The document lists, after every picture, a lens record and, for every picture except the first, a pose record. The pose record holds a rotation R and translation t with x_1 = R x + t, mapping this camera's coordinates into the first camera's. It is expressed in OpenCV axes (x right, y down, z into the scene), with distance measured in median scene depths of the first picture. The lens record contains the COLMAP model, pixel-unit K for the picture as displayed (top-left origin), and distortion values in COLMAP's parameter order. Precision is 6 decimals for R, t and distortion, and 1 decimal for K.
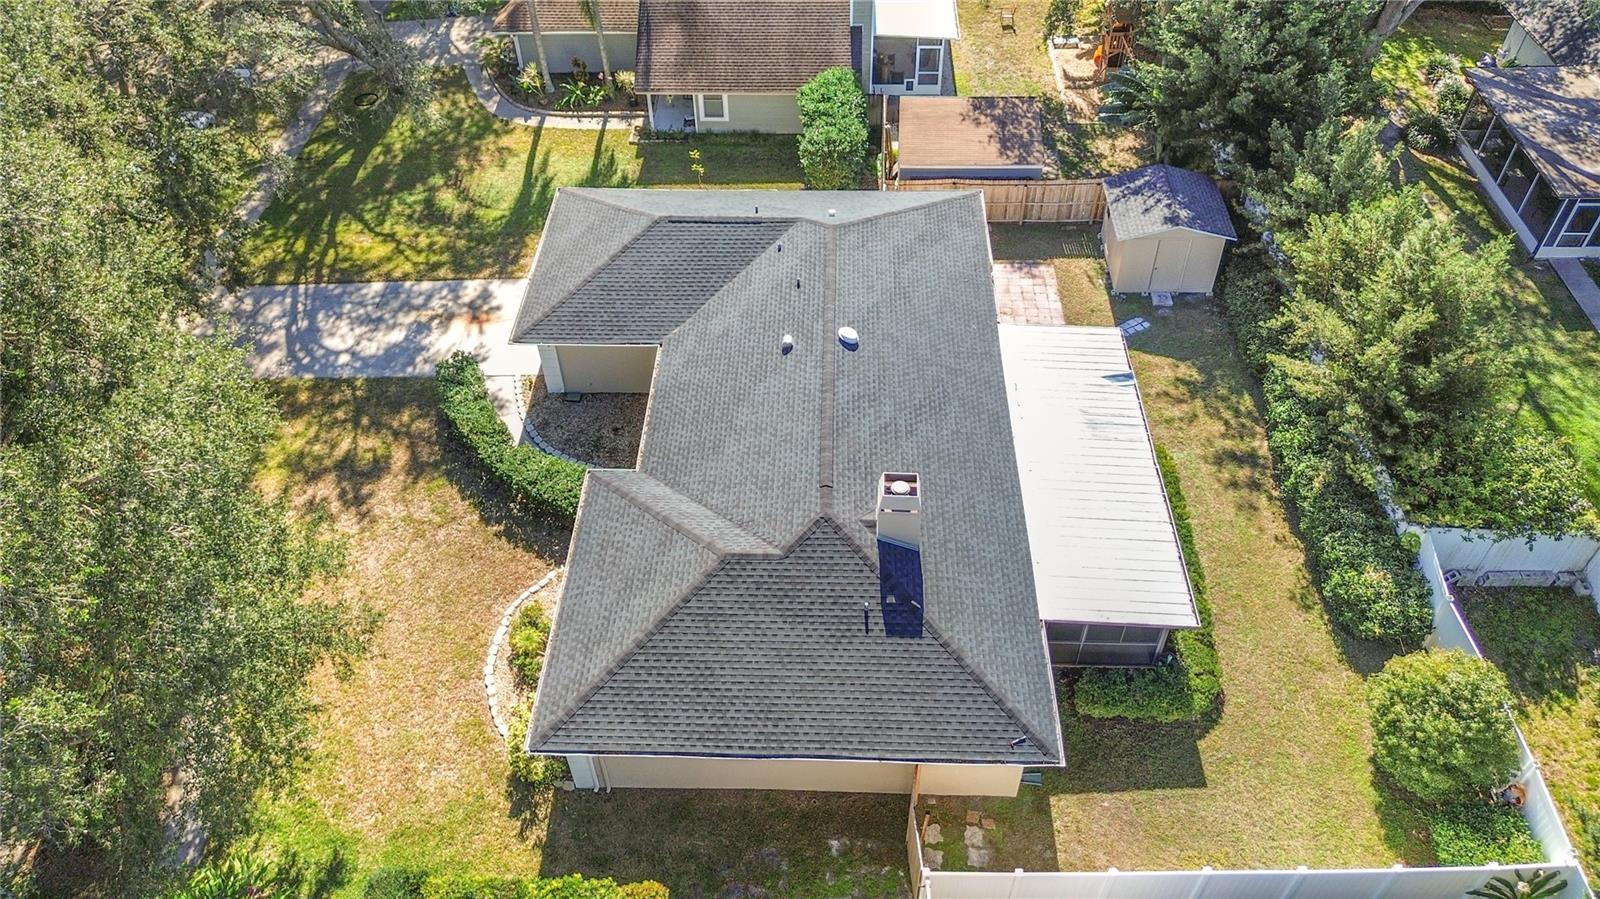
lens RADIAL K [[1141.0, 0, 800.0], [0, 1141.0, 449.5], [0, 0, 1]] dist [0.054782, -0.044583]
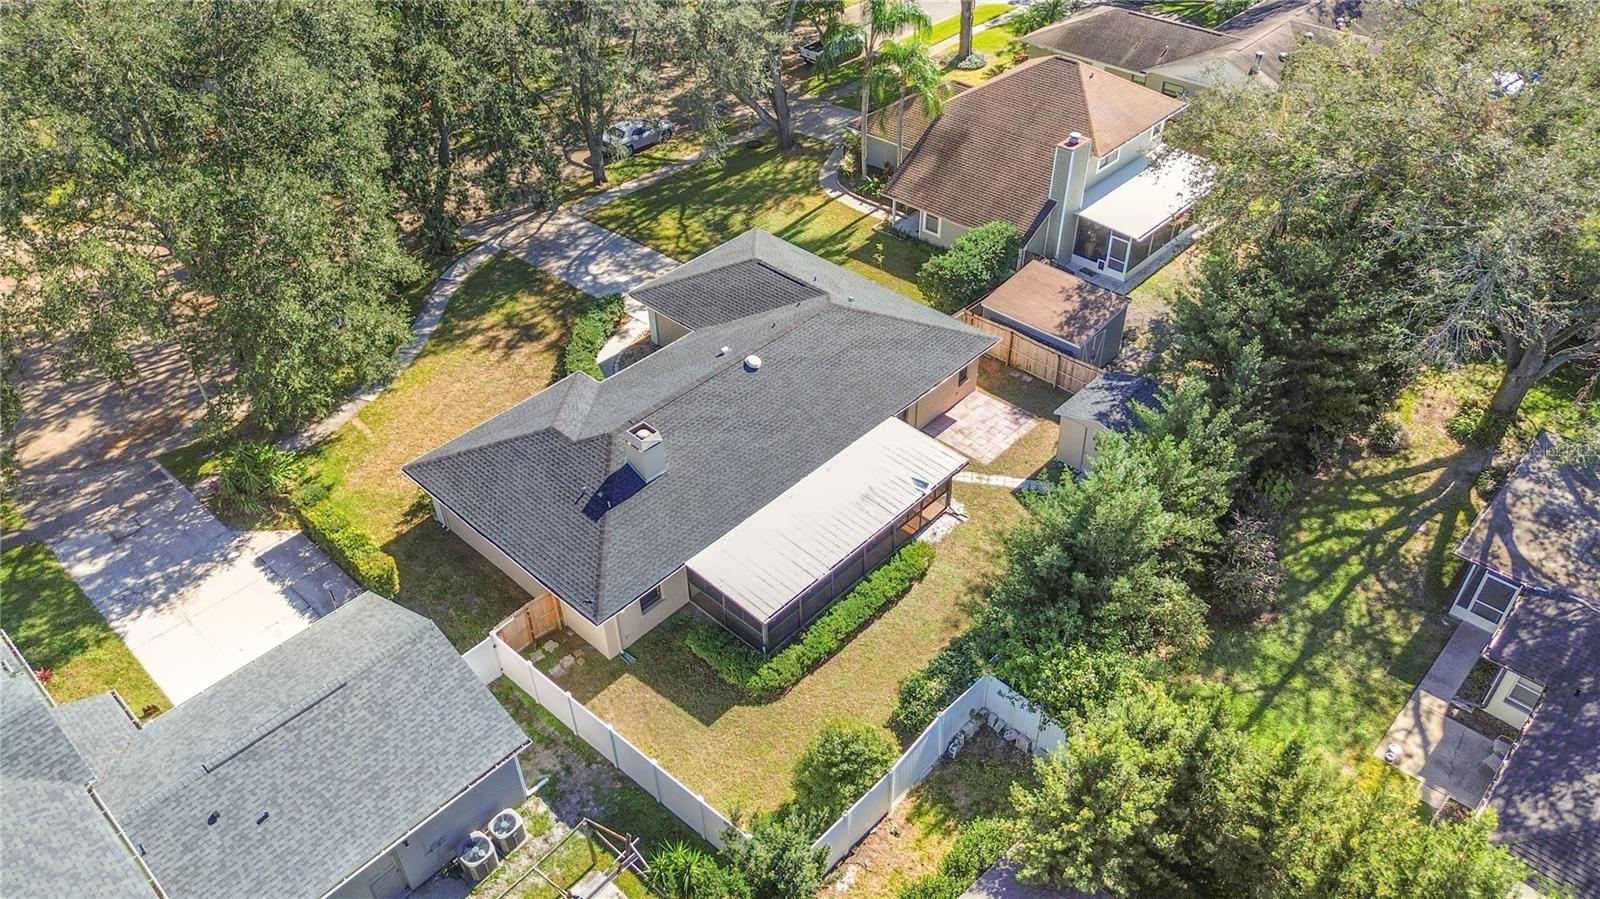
lens RADIAL K [[1133.6, 0, 800.0], [0, 1133.6, 449.5], [0, 0, 1]] dist [0.074994, -0.071876]
pose [[0.746823, 0.421830, -0.514116, 0.679566], [-0.470373, 0.881559, 0.040035, -0.070214], [0.470112, 0.211927, 0.856786, -0.118115]]
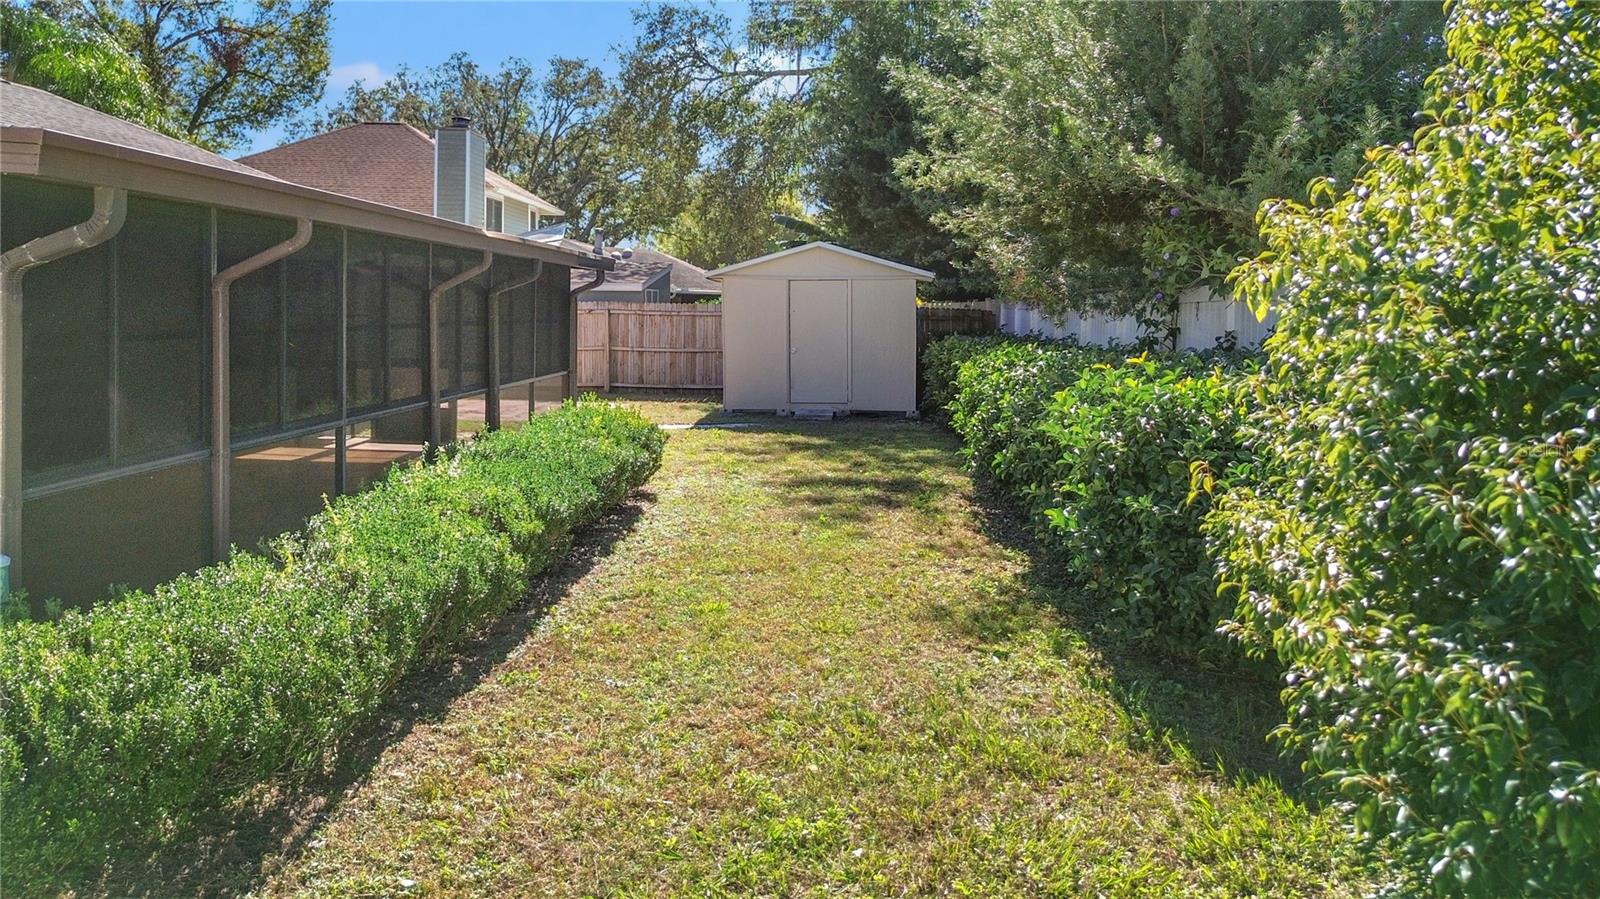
lens RADIAL K [[1179.8, 0, 800.4], [0, 1179.8, 345.2], [0, 0, 1]] dist [0.083837, -0.086709]
pose [[0.999532, 0.029087, -0.009434, 0.309806], [-0.027719, 0.731565, -0.681208, 0.194217], [-0.012913, 0.681151, 0.732029, 0.631121]]
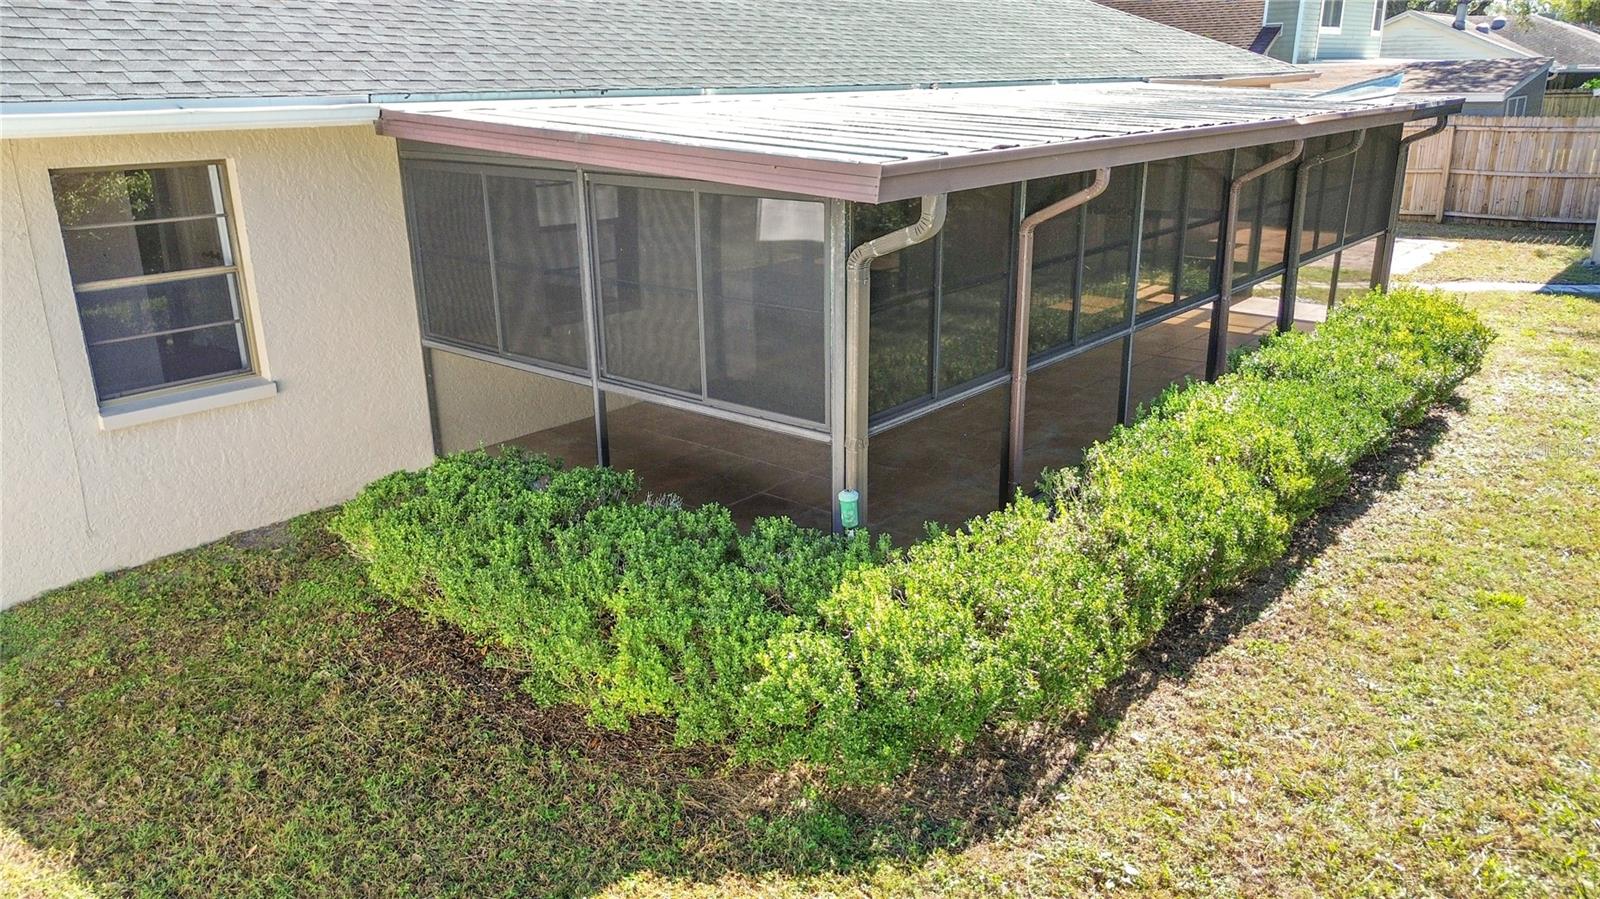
lens RADIAL K [[1141.0, 0, 800.0], [0, 1141.0, 449.5], [0, 0, 1]] dist [0.054782, -0.044583]
pose [[0.782306, 0.192410, -0.592432, 0.310226], [-0.435018, 0.849489, -0.298544, 0.172520], [0.445822, 0.491271, 0.748262, 0.618906]]
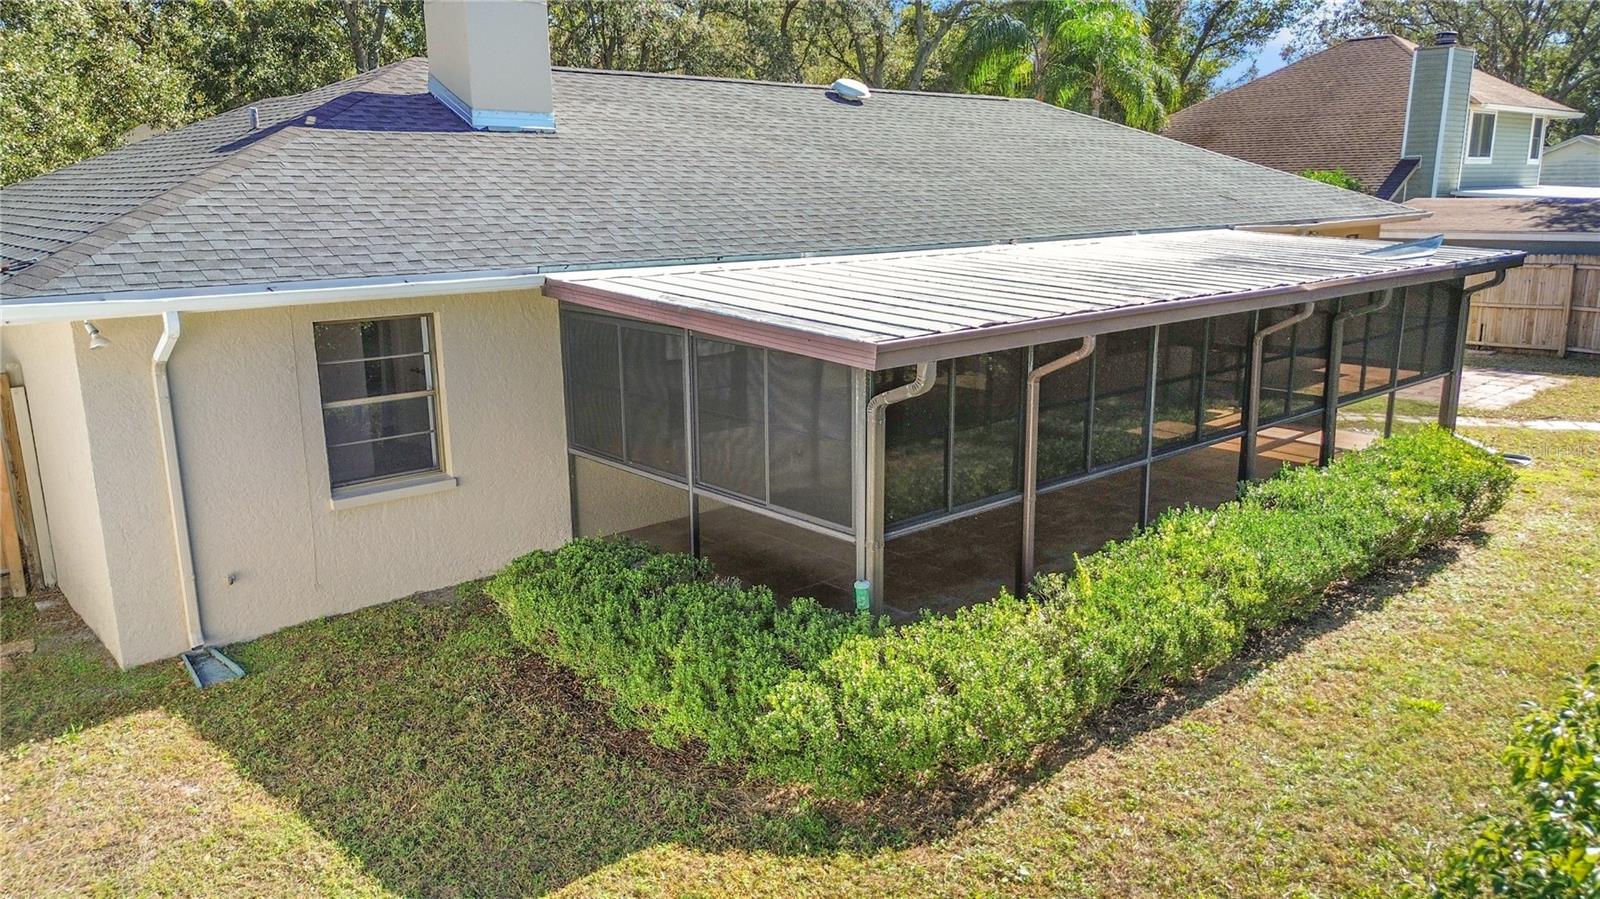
lens RADIAL K [[1133.6, 0, 800.0], [0, 1133.6, 449.5], [0, 0, 1]] dist [0.074994, -0.071876]
pose [[0.683308, 0.167105, -0.710751, 0.353120], [-0.512041, 0.803620, -0.303331, 0.175834], [0.520485, 0.571201, 0.634684, 0.595487]]
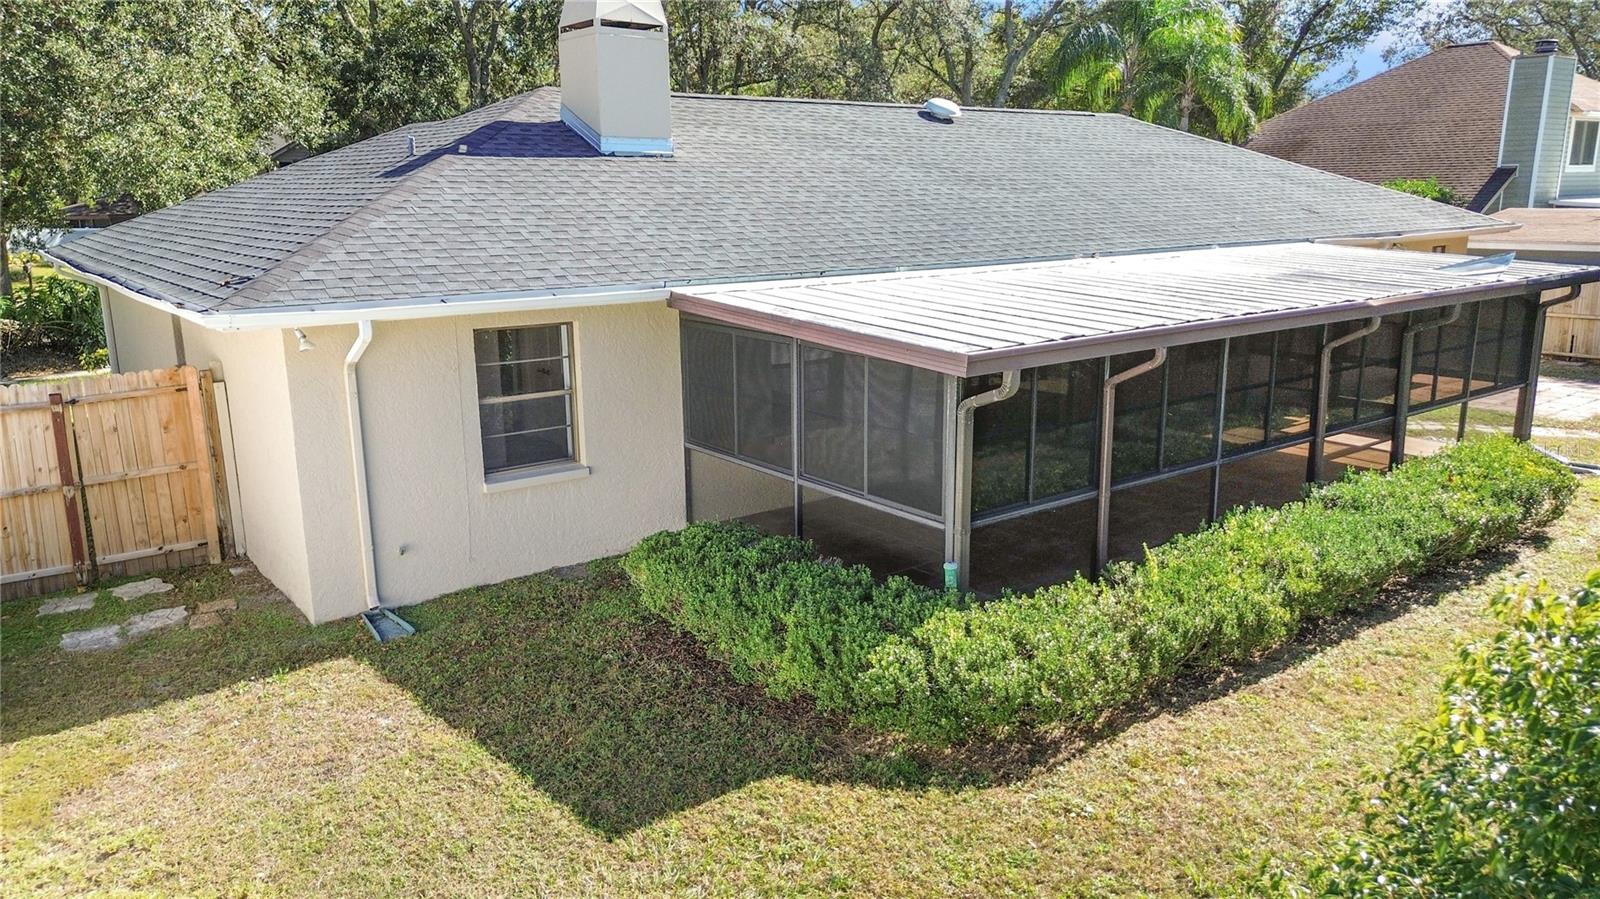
lens RADIAL K [[1133.6, 0, 800.0], [0, 1133.6, 449.5], [0, 0, 1]] dist [0.074994, -0.071876]
pose [[0.628911, 0.176804, -0.757107, 0.370217], [-0.545197, 0.794539, -0.267337, 0.186694], [0.554285, 0.580903, 0.596087, 0.577332]]
